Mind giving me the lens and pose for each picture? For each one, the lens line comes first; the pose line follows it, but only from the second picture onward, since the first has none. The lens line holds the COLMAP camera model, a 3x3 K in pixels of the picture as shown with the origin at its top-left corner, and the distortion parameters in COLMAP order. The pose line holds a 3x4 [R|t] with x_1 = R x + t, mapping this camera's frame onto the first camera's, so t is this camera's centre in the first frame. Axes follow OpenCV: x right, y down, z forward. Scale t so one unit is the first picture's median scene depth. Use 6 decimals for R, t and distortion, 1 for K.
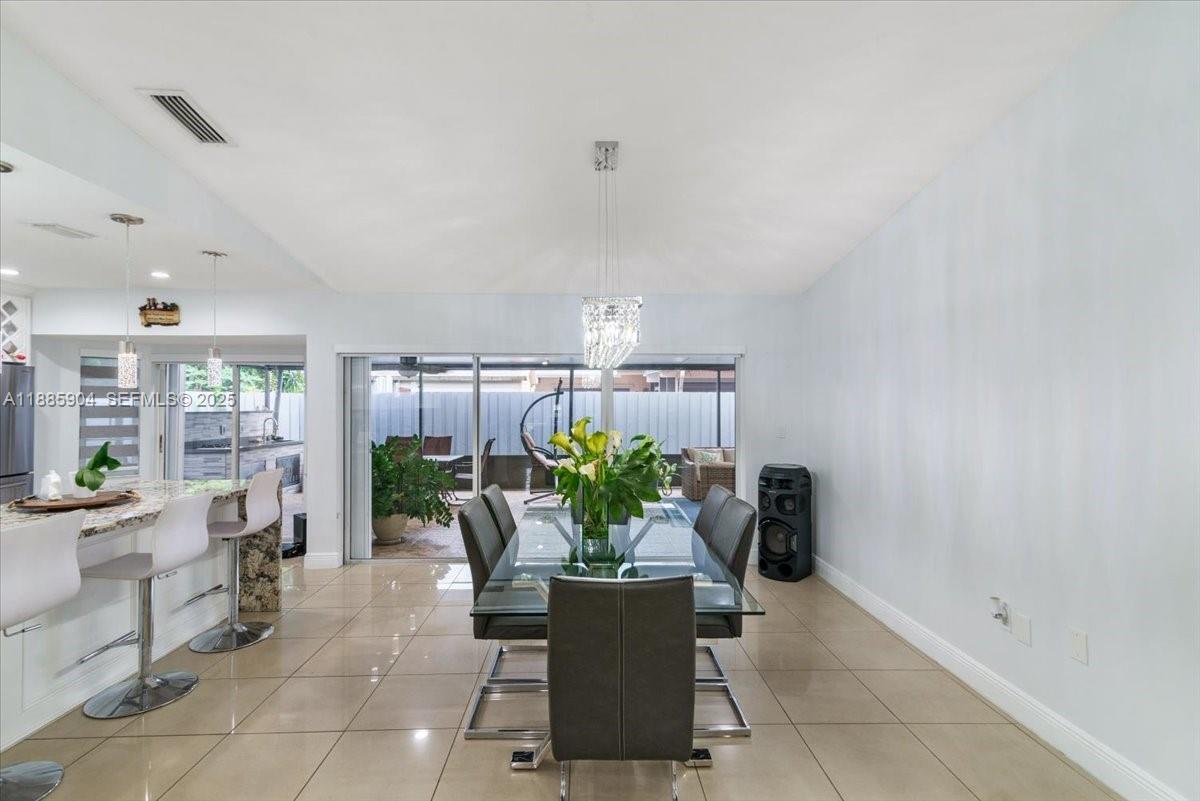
lens RADIAL K [[551.1, 0, 596.7], [0, 551.1, 403.5], [0, 0, 1]] dist [0.016349, -0.000871]
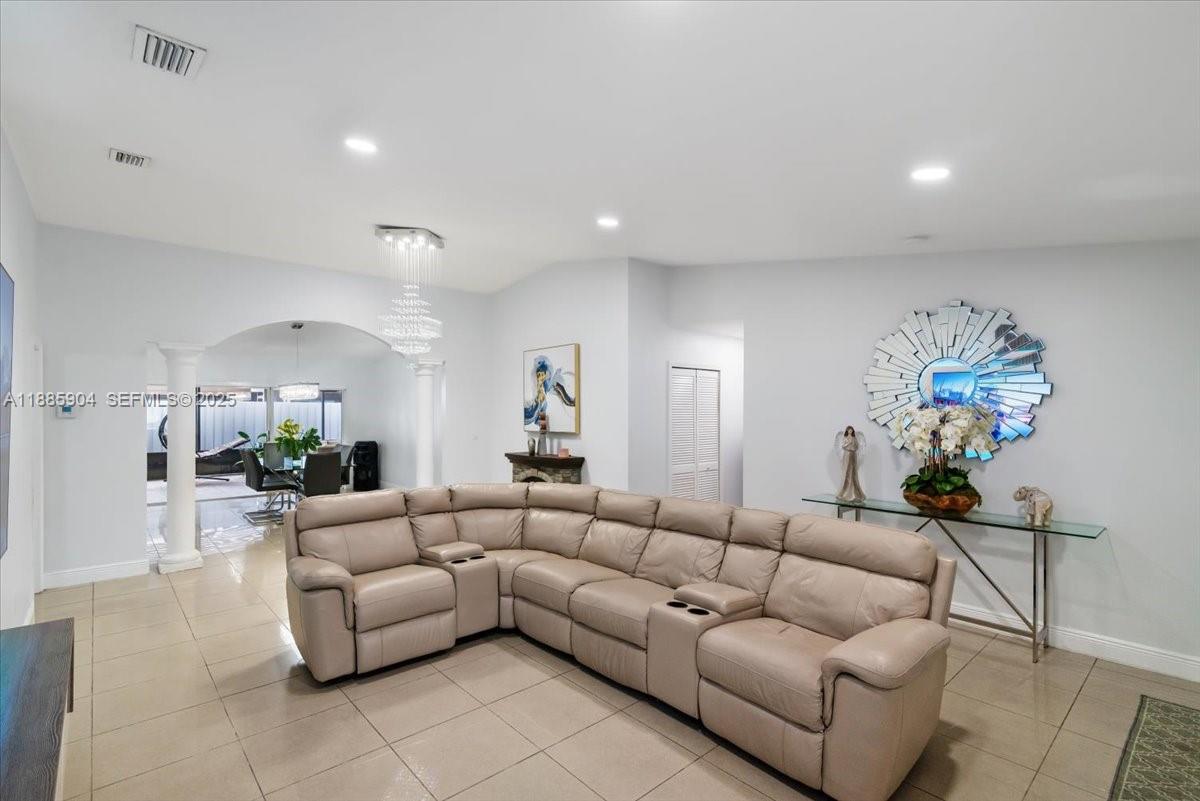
lens RADIAL K [[551.1, 0, 607.5], [0, 551.1, 409.2], [0, 0, 1]] dist [0.016349, -0.000871]
pose [[0.749594, -0.000561, 0.661898, -0.393035], [-0.001990, 0.999993, 0.003102, -0.021328], [-0.661895, -0.003642, 0.749587, -1.280294]]
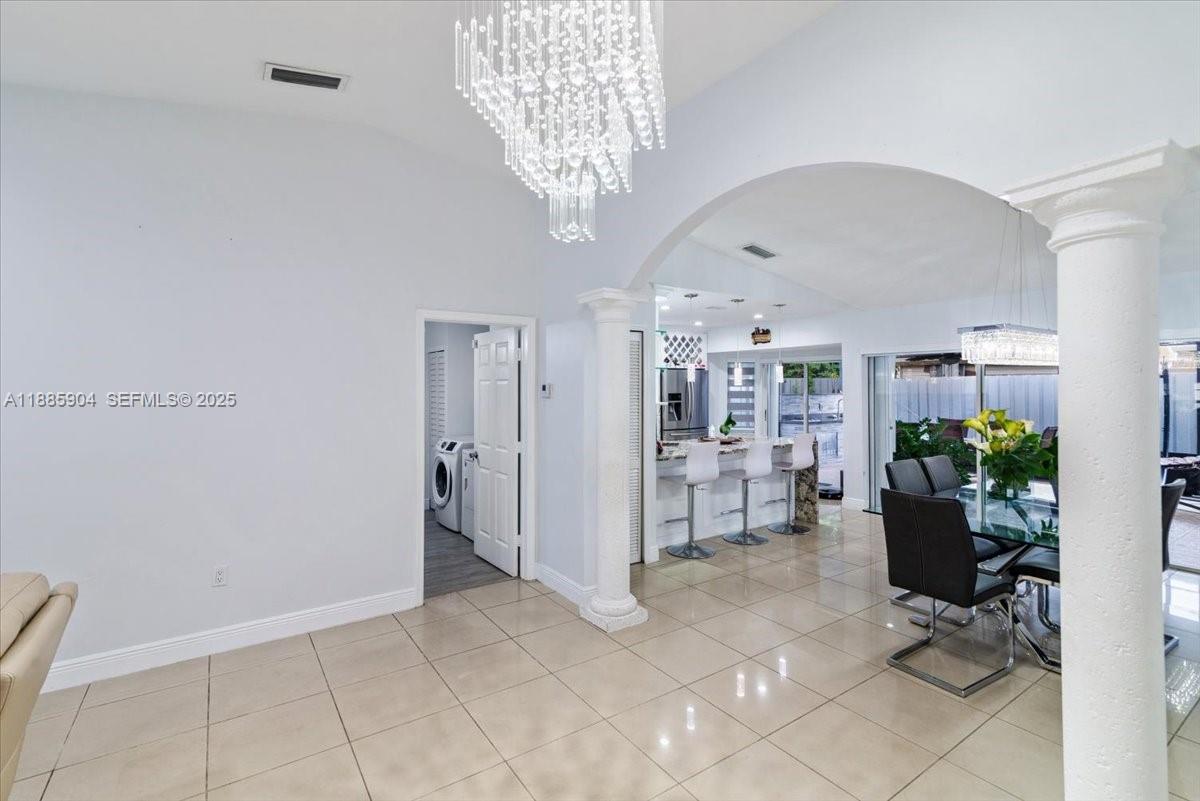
lens RADIAL K [[551.1, 0, 599.5], [0, 551.1, 375.9], [0, 0, 1]] dist [0.016349, -0.000871]
pose [[0.544609, -0.016708, -0.838524, 0.333911], [0.006505, 0.999856, -0.015698, -0.021394], [0.838665, 0.003095, 0.544639, -0.301242]]
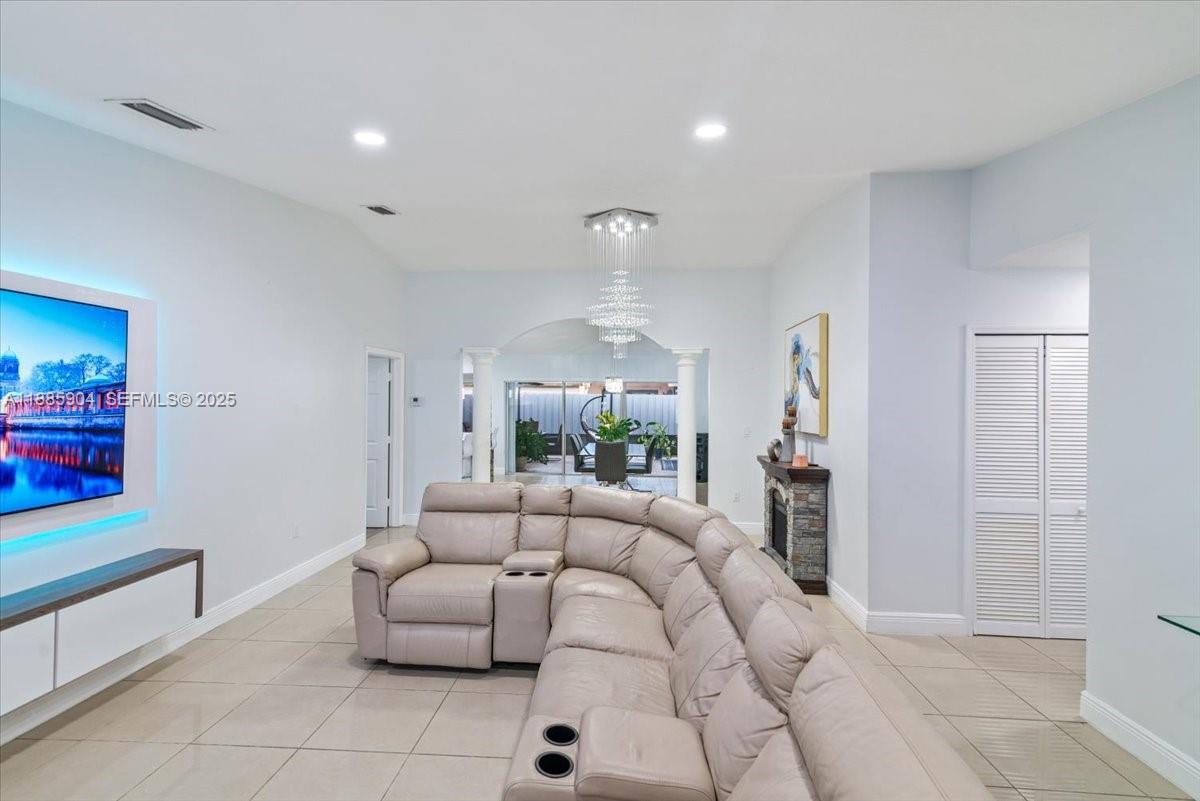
lens RADIAL K [[551.1, 0, 602.4], [0, 551.1, 394.8], [0, 0, 1]] dist [0.016349, -0.000871]
pose [[0.996734, 0.005622, -0.080561, 0.118600], [-0.006212, 0.999956, -0.007069, -0.022087], [0.080518, 0.007547, 0.996725, -1.236701]]
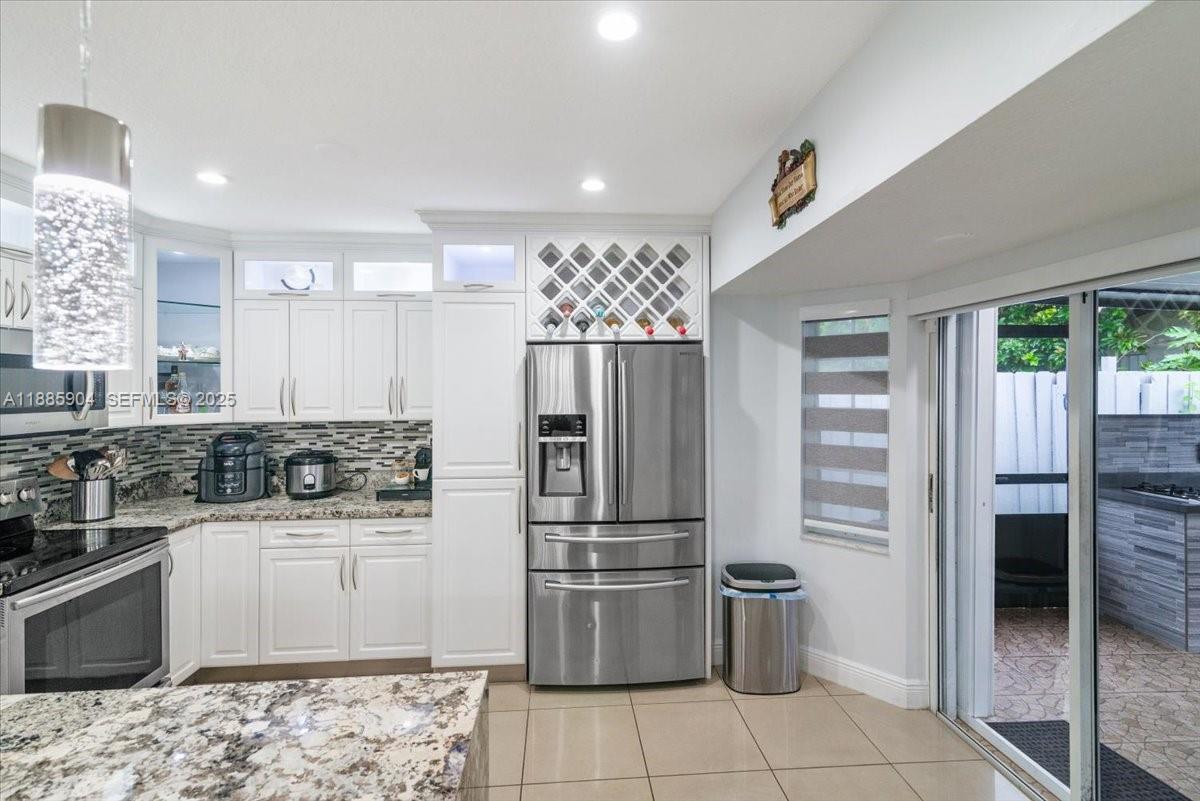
lens RADIAL K [[551.1, 0, 594.9], [0, 551.1, 383.7], [0, 0, 1]] dist [0.016349, -0.000871]
pose [[0.047781, -0.008885, -0.998818, -0.423842], [0.012490, 0.999888, -0.008297, -0.021411], [0.998780, -0.012079, 0.047887, 0.868623]]
